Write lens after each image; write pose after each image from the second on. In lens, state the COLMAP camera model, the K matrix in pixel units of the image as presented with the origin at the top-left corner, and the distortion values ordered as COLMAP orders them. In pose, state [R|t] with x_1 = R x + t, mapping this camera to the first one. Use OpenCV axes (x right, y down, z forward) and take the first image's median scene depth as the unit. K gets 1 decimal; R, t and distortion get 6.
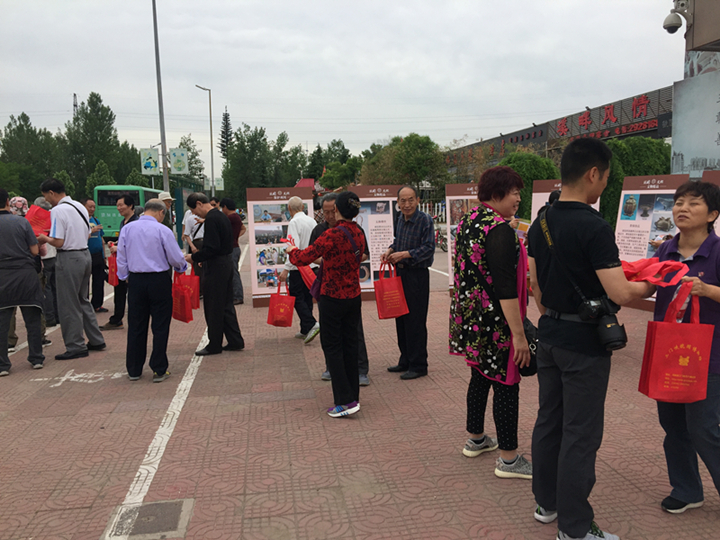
lens RADIAL K [[623.1, 0, 359.6], [0, 623.1, 273.5], [0, 0, 1]] dist [0.050835, -0.048527]
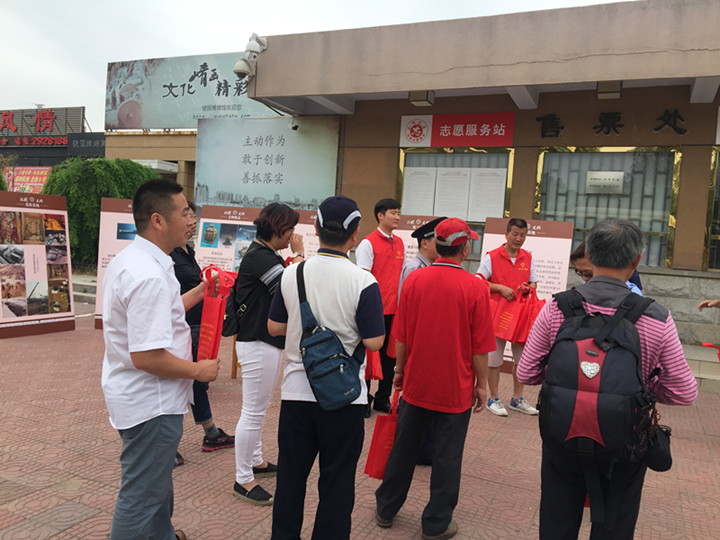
lens RADIAL K [[623.1, 0, 361.2], [0, 623.1, 271.0], [0, 0, 1]] dist [0.050835, -0.048527]
pose [[0.538629, -0.000442, 0.842543, -0.180675], [0.025799, 0.999540, -0.015968, -0.014651], [-0.842148, 0.030337, 0.538393, 0.148496]]
